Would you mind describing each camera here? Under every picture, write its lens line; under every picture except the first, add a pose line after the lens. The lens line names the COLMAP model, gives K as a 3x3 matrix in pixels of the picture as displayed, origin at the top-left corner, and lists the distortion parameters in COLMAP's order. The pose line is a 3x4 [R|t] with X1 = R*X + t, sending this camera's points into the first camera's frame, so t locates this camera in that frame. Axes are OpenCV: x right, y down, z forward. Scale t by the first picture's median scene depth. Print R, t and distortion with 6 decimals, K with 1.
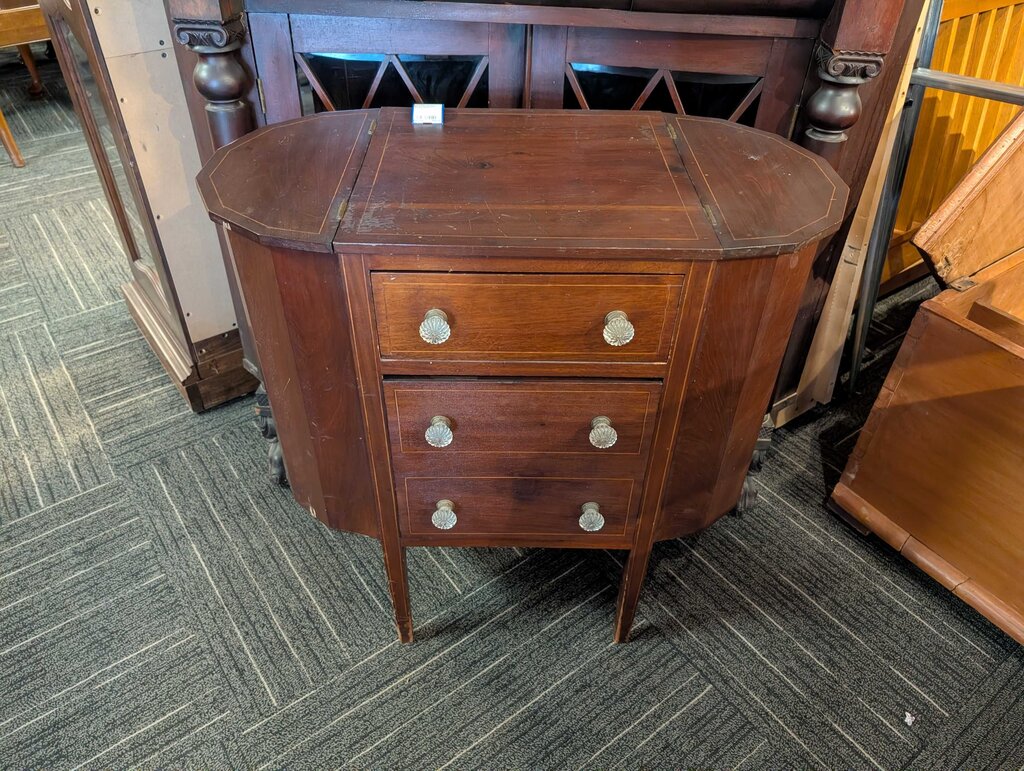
lens RADIAL K [[748.3, 0, 512.0], [0, 748.3, 385.5], [0, 0, 1]] dist [0.003656, 0.000283]
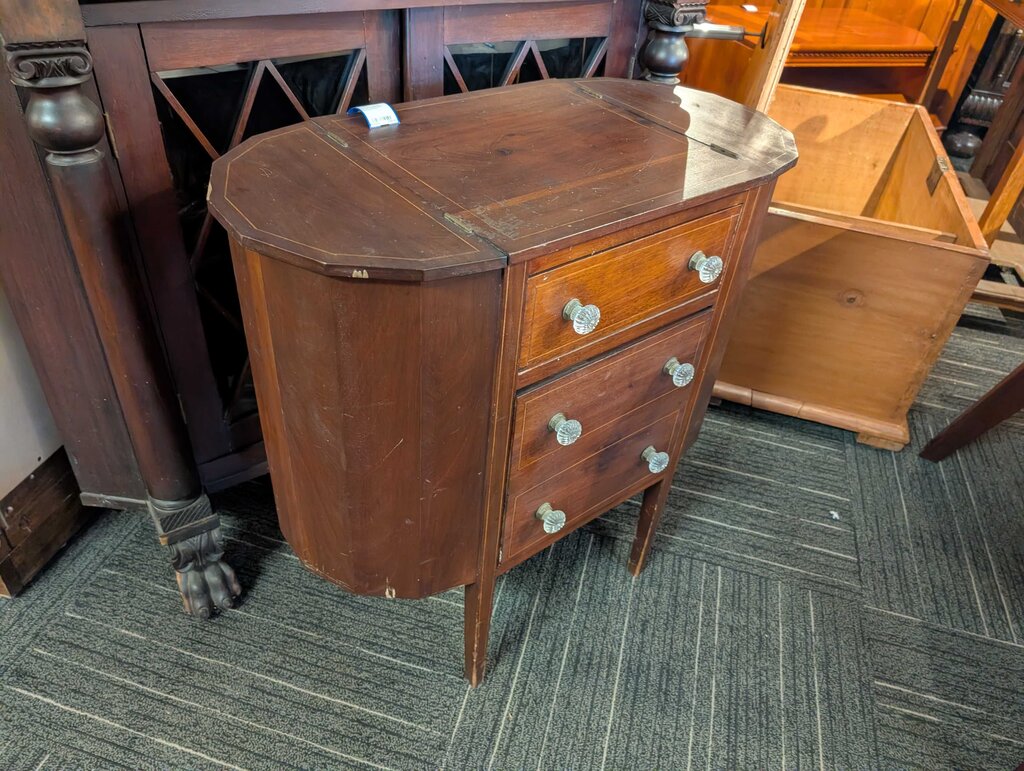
lens RADIAL K [[746.4, 0, 511.4], [0, 746.4, 379.5], [0, 0, 1]] dist [0.001486, 0.001367]
pose [[0.786375, -0.345154, 0.512330, -0.474148], [0.345557, 0.933233, 0.098320, -0.088100], [-0.512059, 0.099723, 0.853142, 0.166501]]
